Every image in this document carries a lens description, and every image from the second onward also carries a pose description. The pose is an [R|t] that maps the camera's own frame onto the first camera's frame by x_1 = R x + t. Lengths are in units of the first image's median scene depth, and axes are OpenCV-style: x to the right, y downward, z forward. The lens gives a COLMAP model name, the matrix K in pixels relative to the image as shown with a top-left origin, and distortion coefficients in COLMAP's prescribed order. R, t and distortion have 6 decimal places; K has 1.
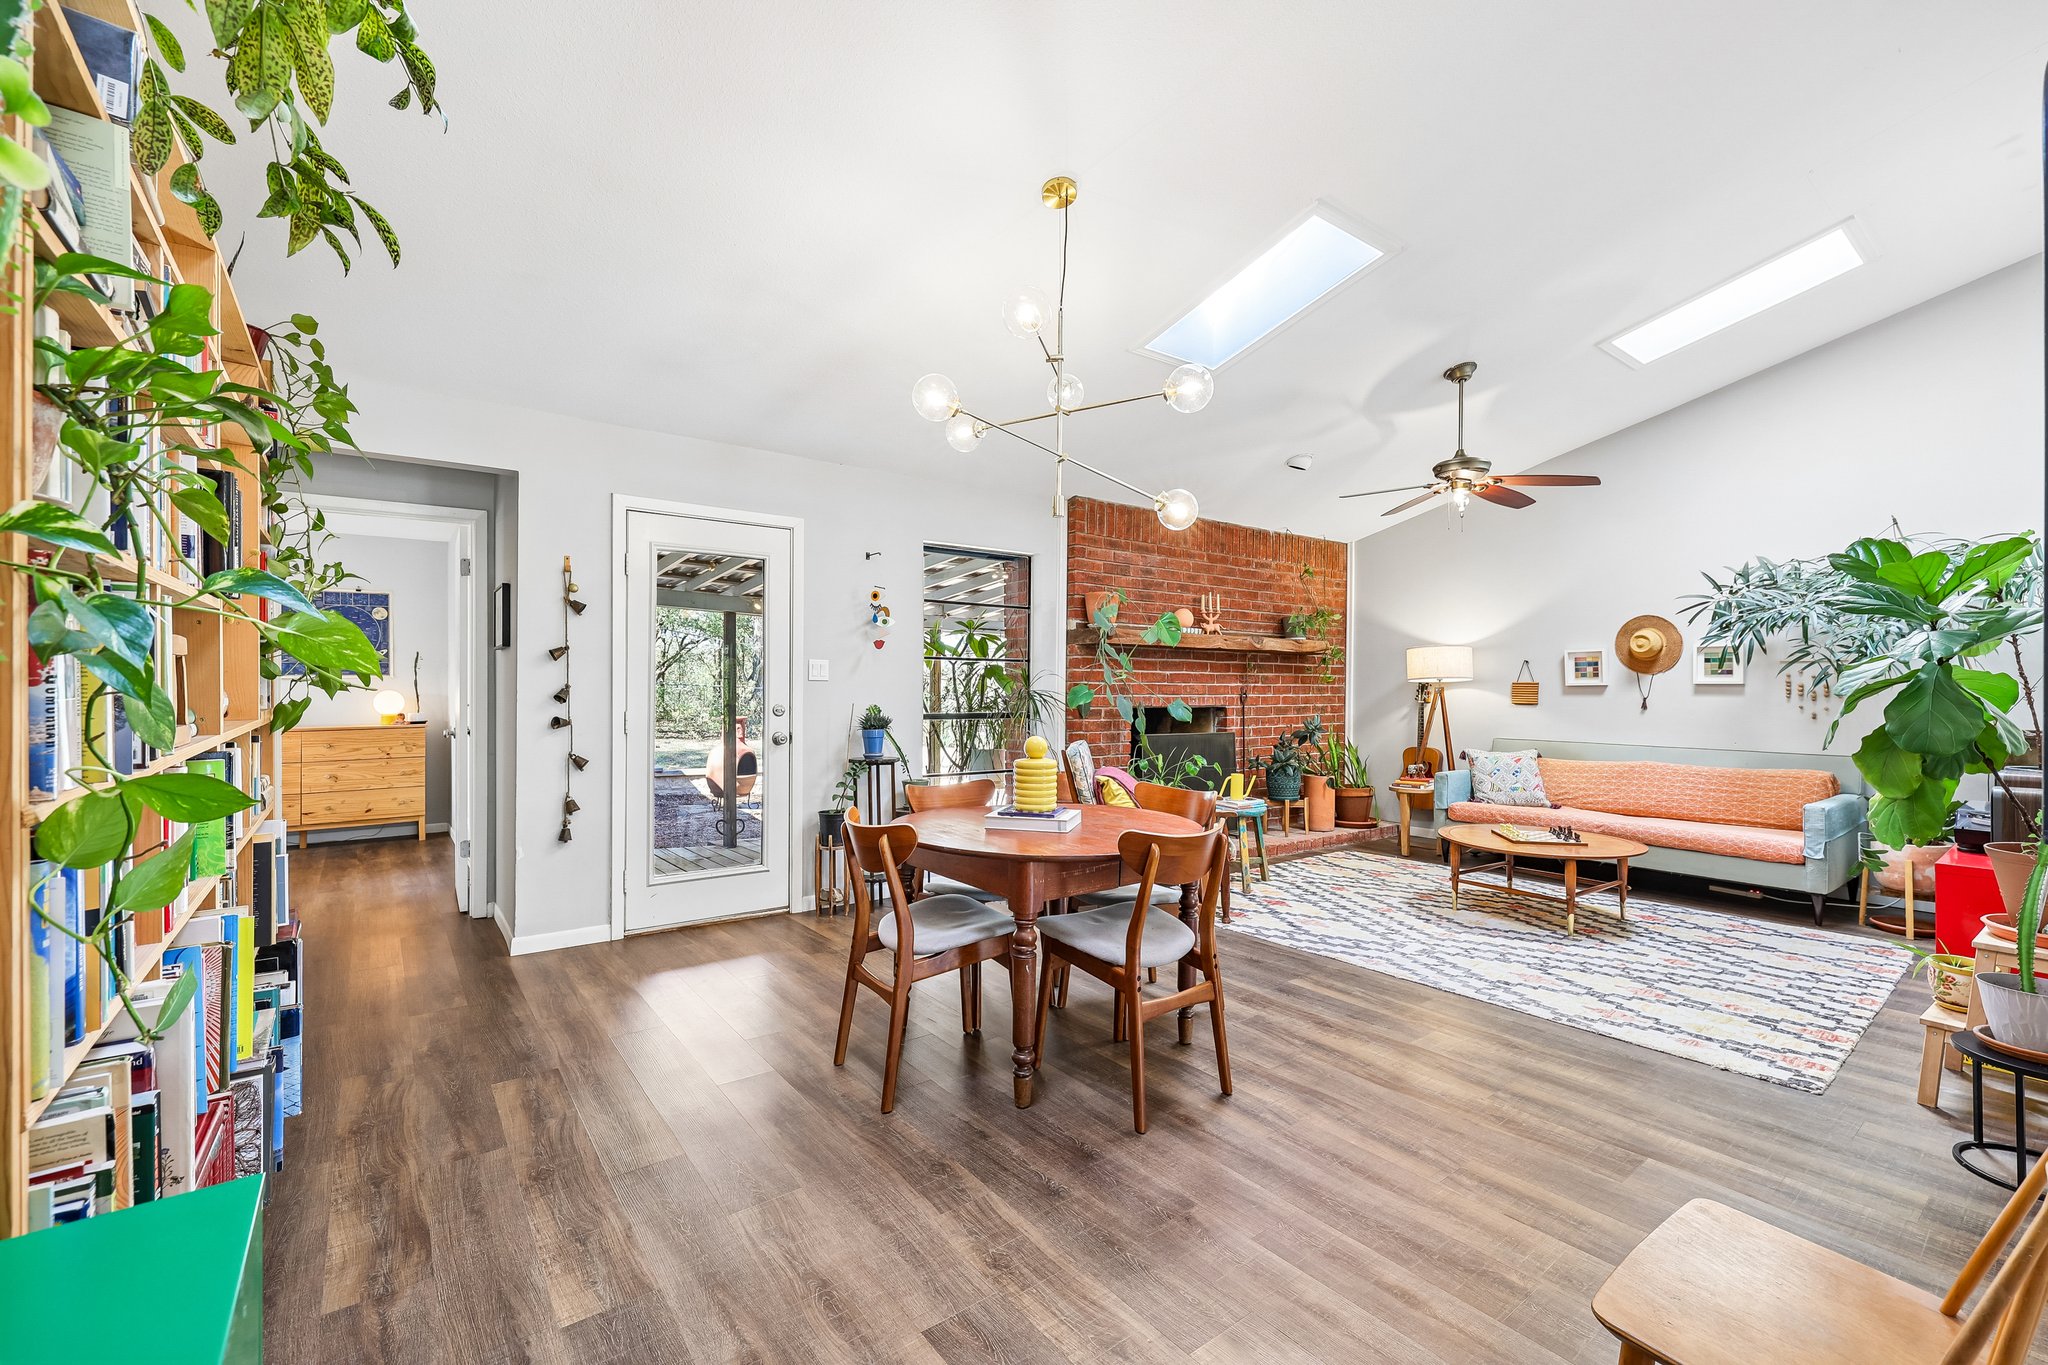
lens RADIAL K [[858.1, 0, 1027.1], [0, 858.1, 682.5], [0, 0, 1]] dist [-0.000301, -0.000204]
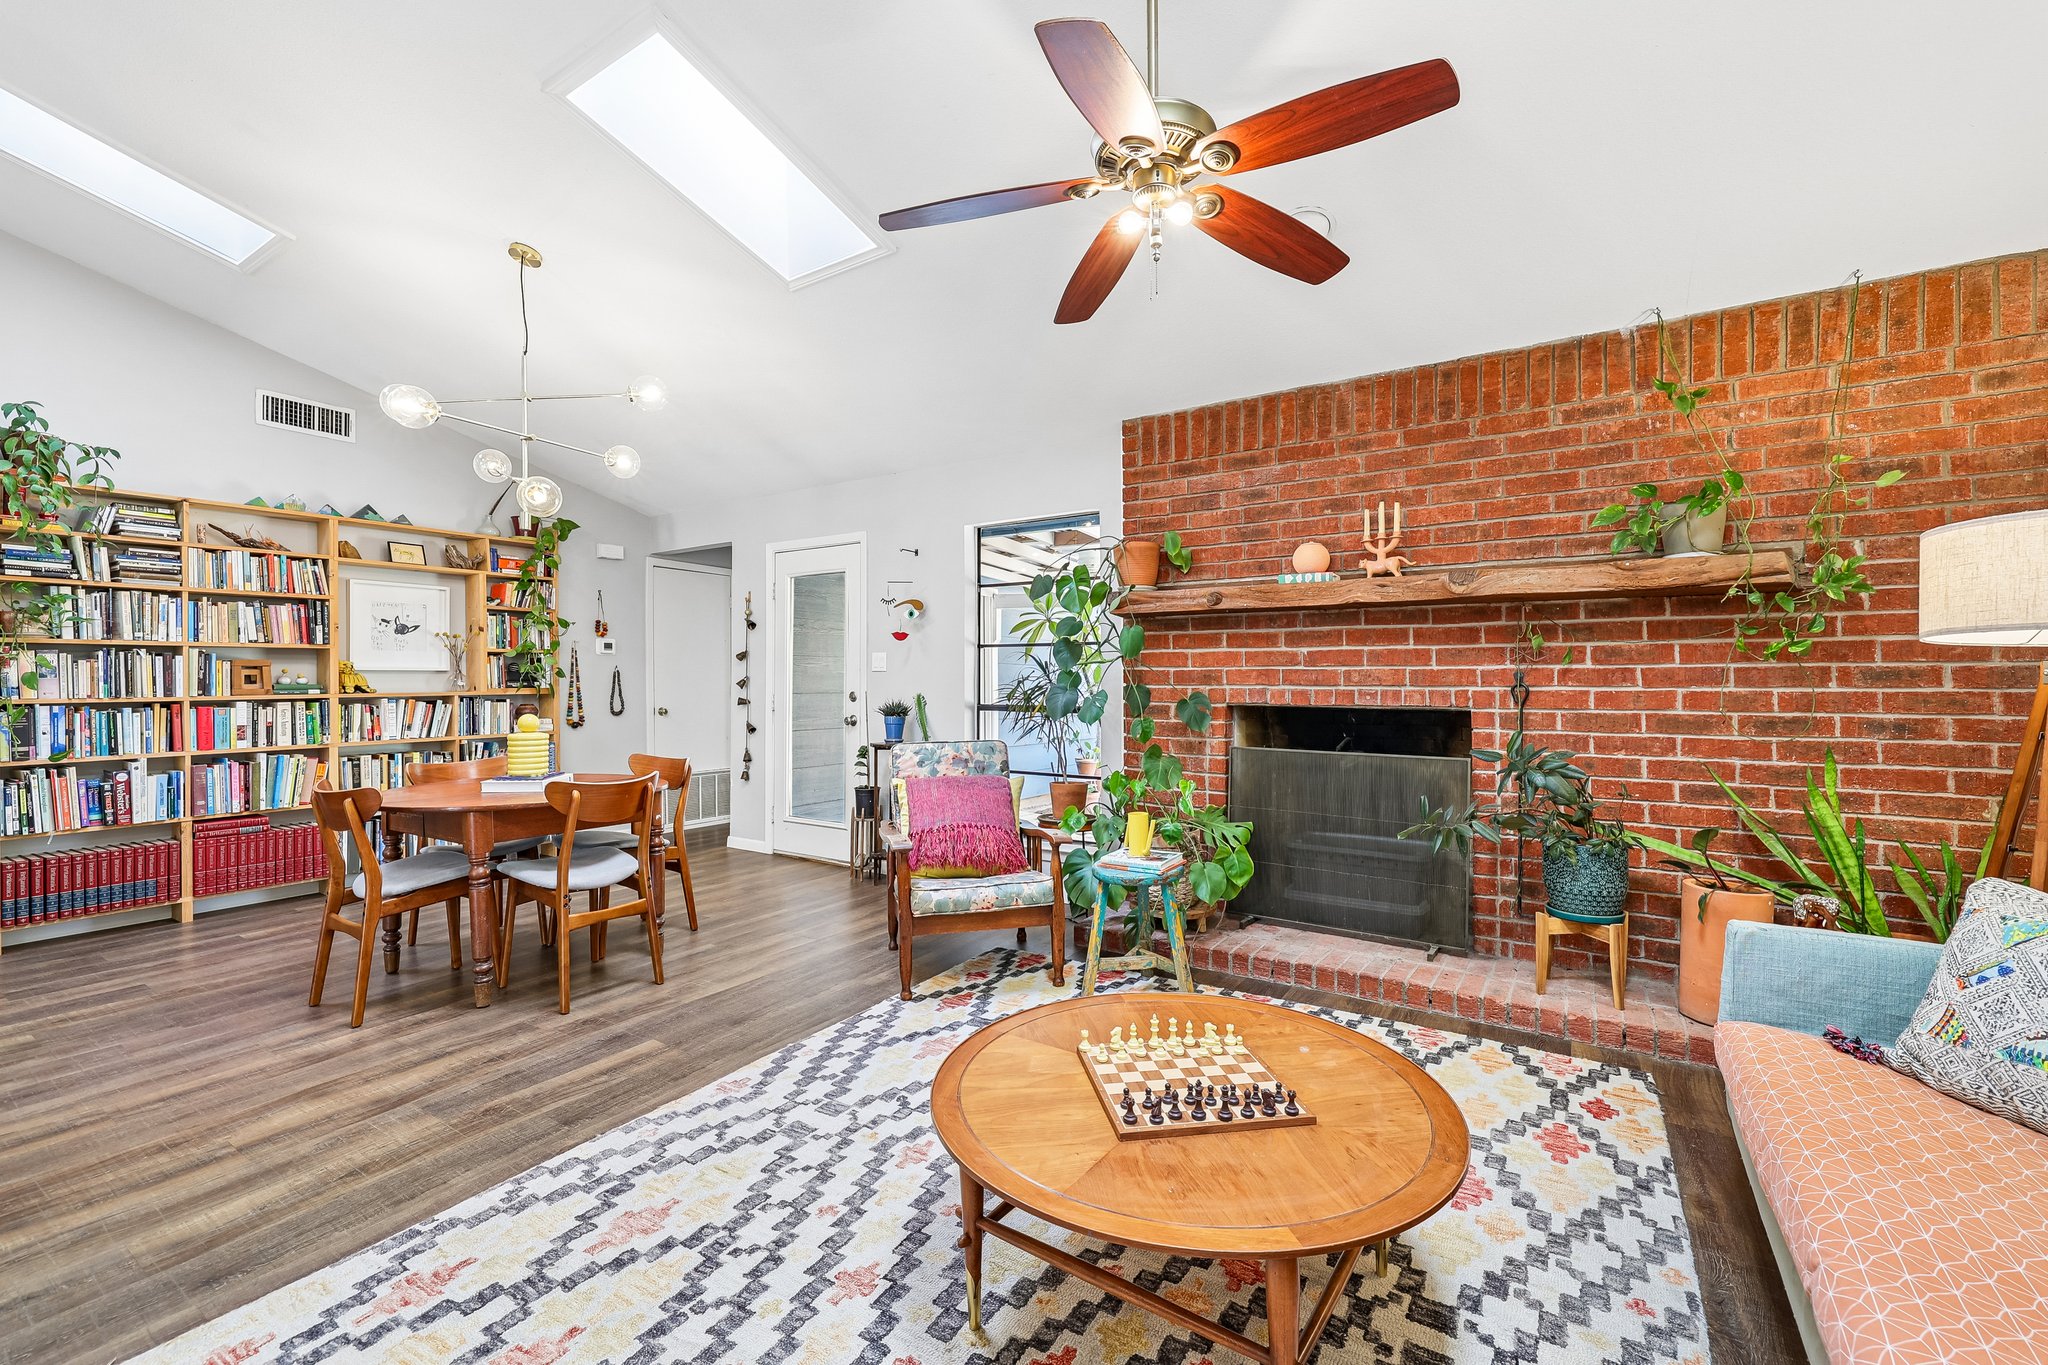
lens RADIAL K [[858.1, 0, 1027.1], [0, 858.1, 682.5], [0, 0, 1]] dist [-0.000301, -0.000204]
pose [[0.341030, -0.003026, -0.940048, 0.986260], [0.005148, 0.999986, -0.001351, 0.016852], [0.940038, -0.004378, 0.341041, 0.889308]]
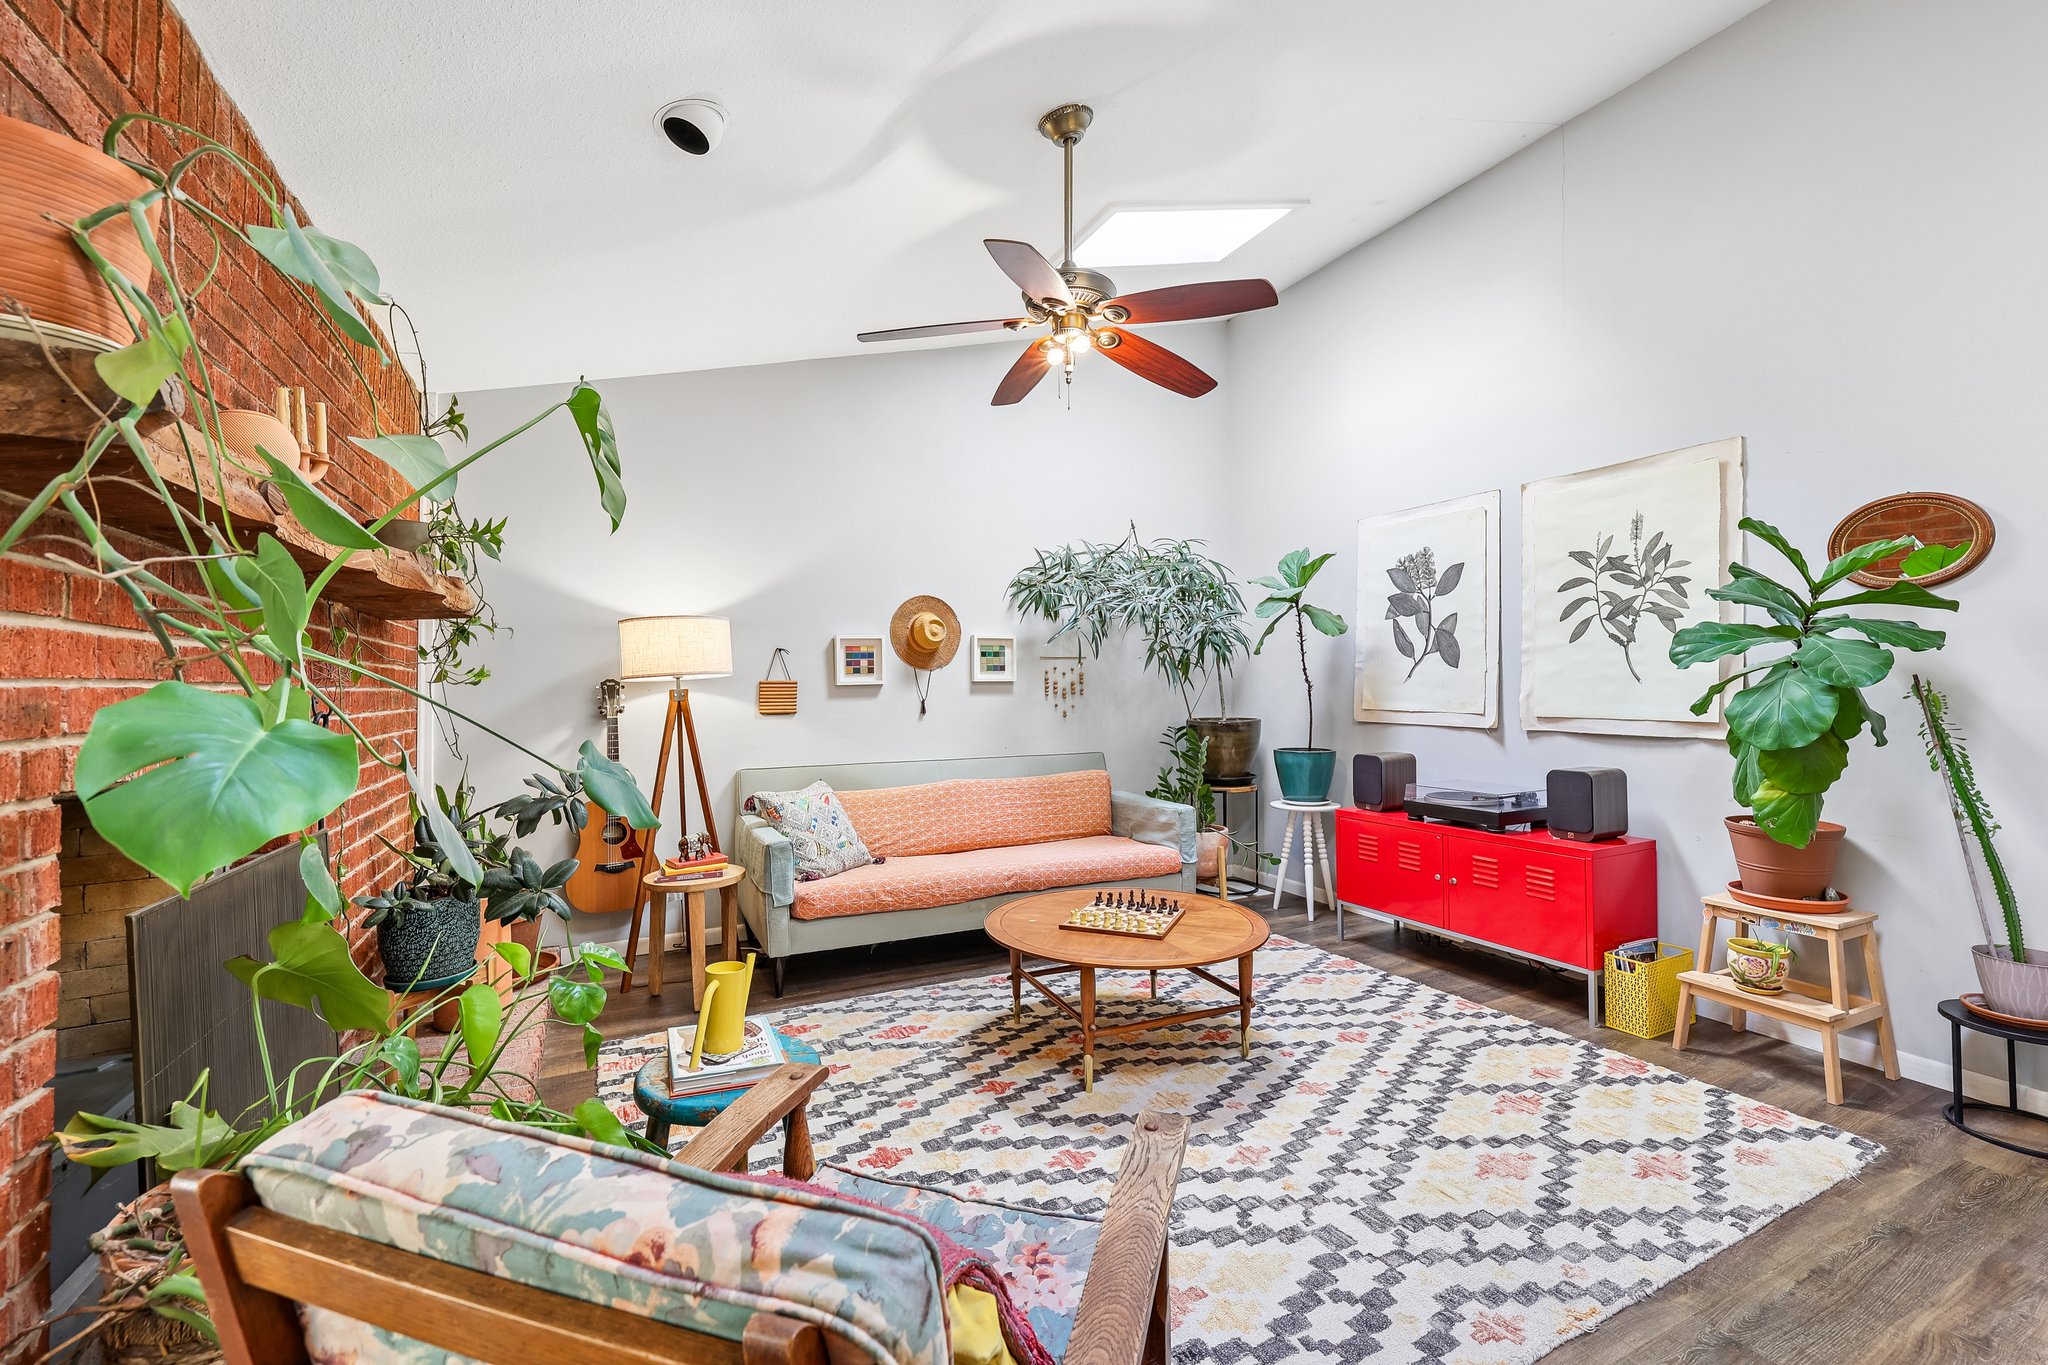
lens RADIAL K [[858.1, 0, 1027.1], [0, 858.1, 682.5], [0, 0, 1]] dist [-0.000301, -0.000204]
pose [[0.193023, -0.002728, 0.981190, -0.054653], [0.006645, 0.999977, 0.001473, 0.001921], [-0.981172, 0.006236, 0.193037, 1.028799]]
